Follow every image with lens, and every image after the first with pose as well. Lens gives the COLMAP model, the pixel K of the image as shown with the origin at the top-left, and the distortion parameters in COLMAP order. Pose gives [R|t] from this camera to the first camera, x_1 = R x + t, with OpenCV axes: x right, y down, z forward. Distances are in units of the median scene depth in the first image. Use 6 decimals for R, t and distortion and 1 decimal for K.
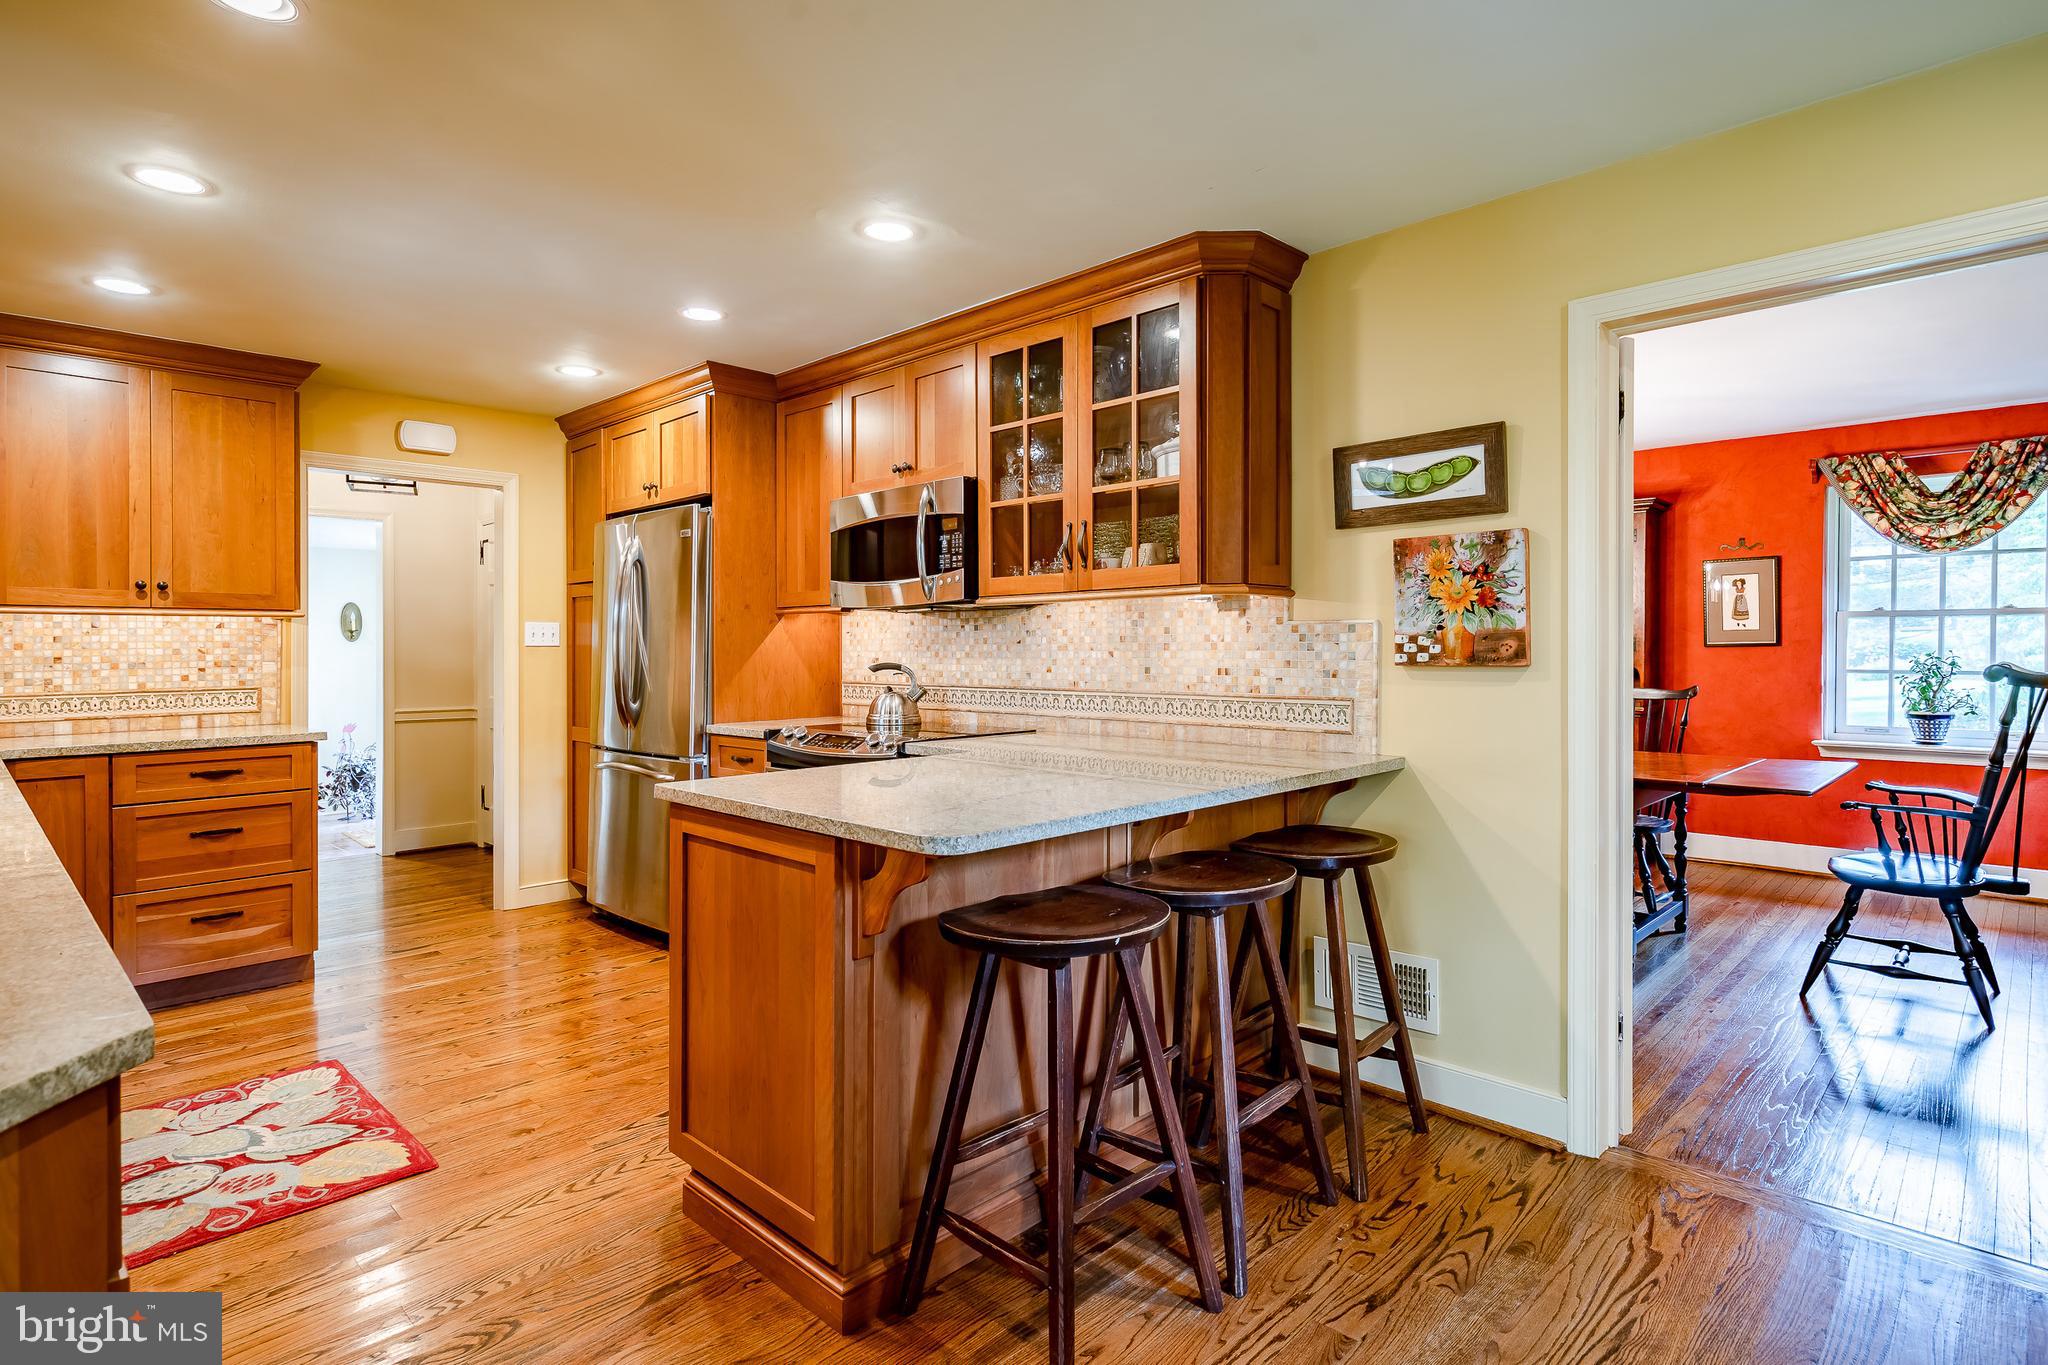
lens RADIAL K [[1065.3, 0, 988.2], [0, 1065.3, 646.7], [0, 0, 1]] dist [-0.001209, 0.000953]
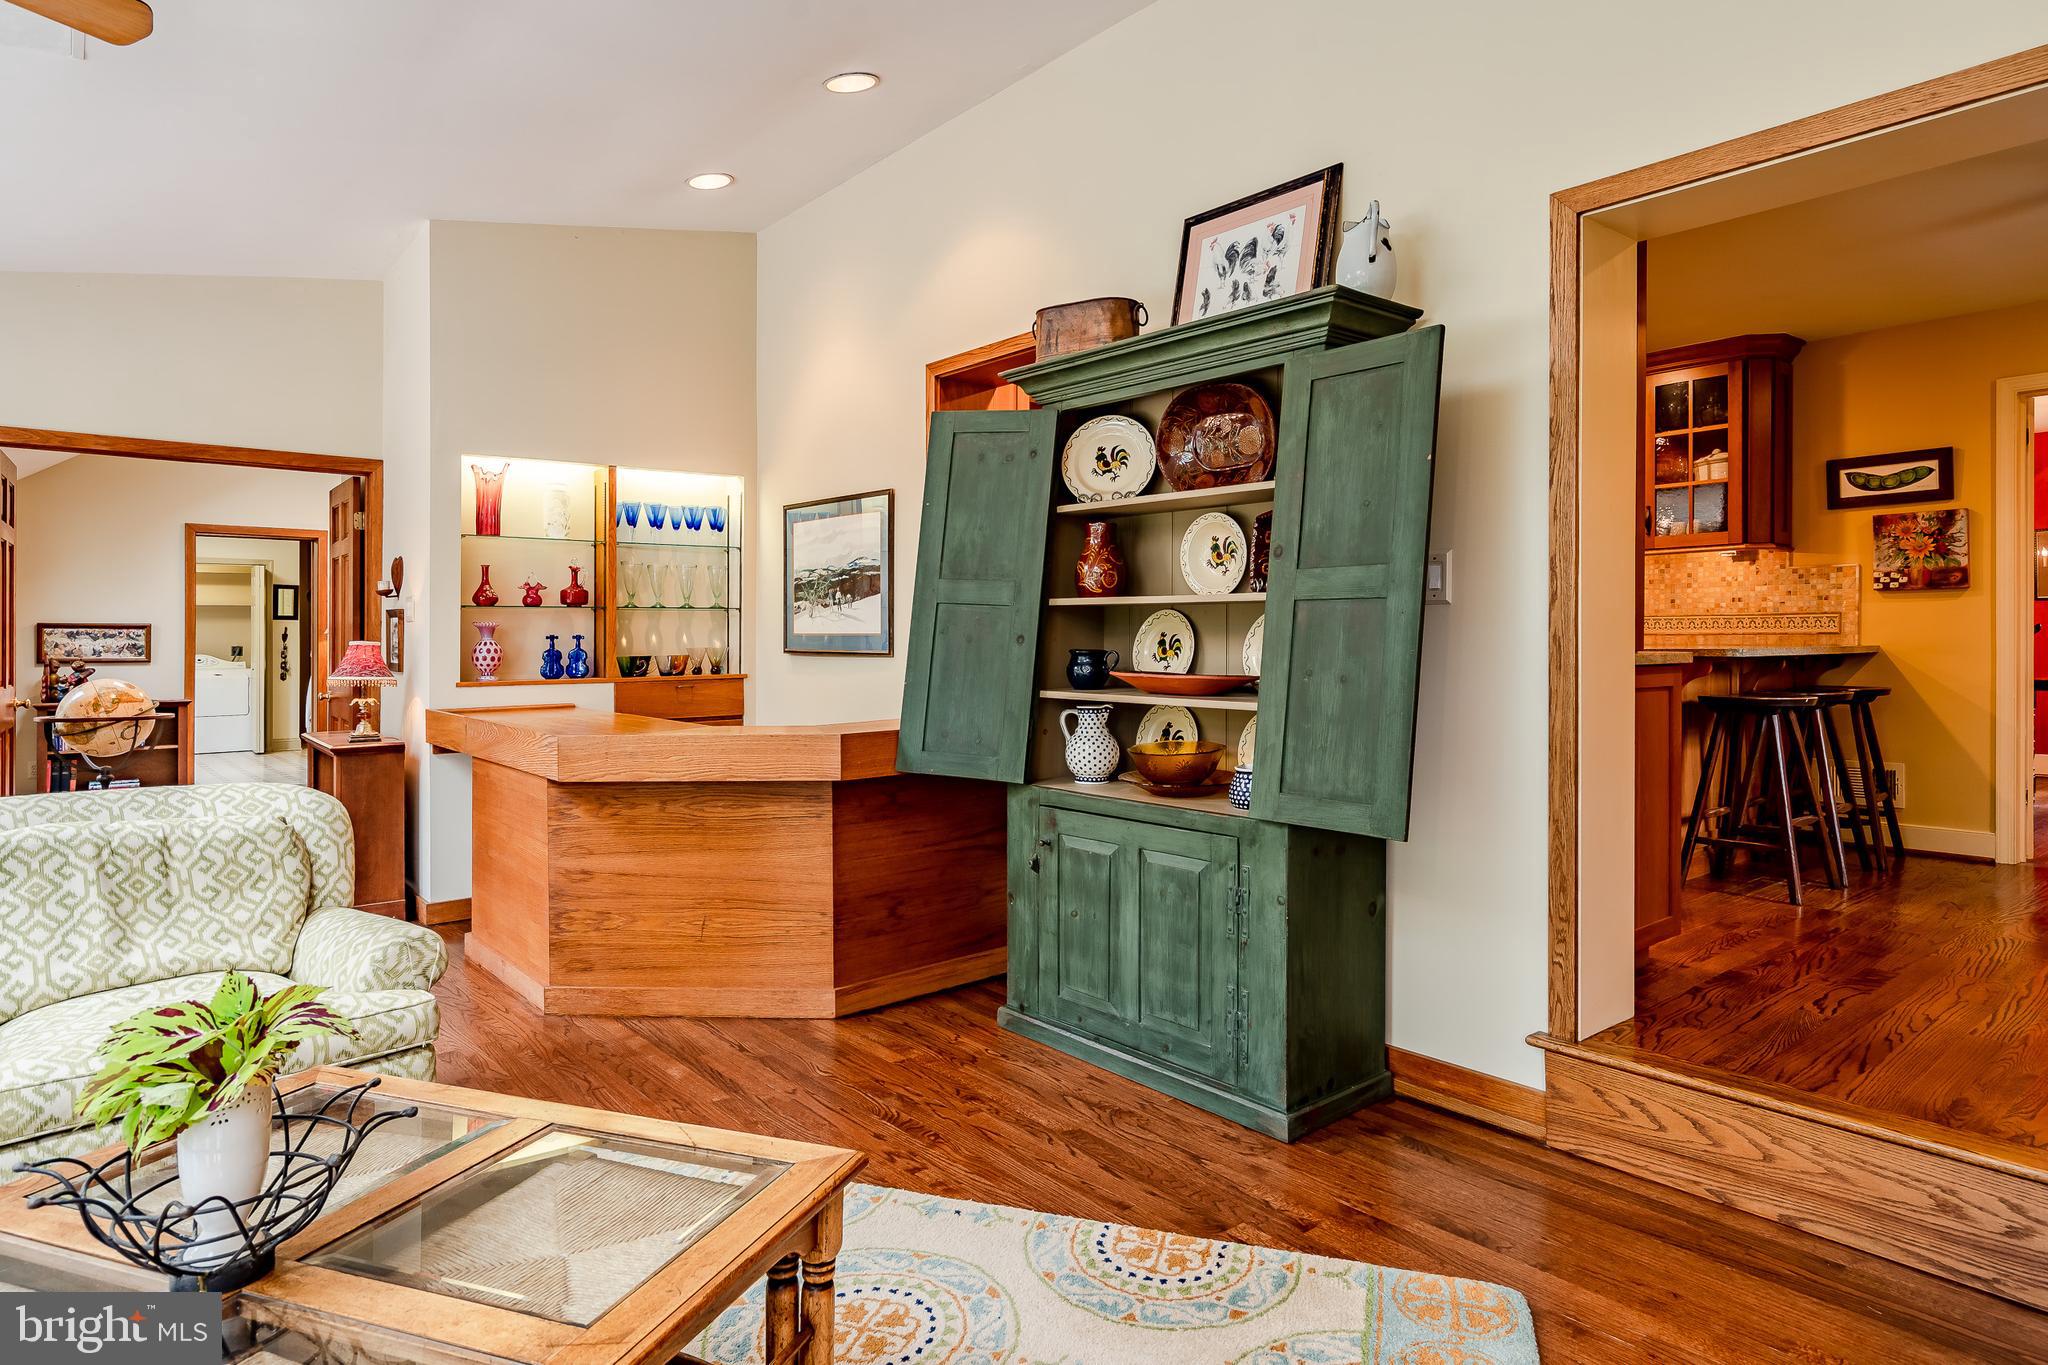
lens RADIAL K [[1153.7, 0, 1037.9], [0, 1153.7, 632.9], [0, 0, 1]] dist [0.007442, 0.005141]
pose [[0.997521, -0.008171, -0.069899, -0.809000], [0.008468, 0.999956, 0.003961, 0.066250], [0.069863, -0.004543, 0.997546, -0.921797]]
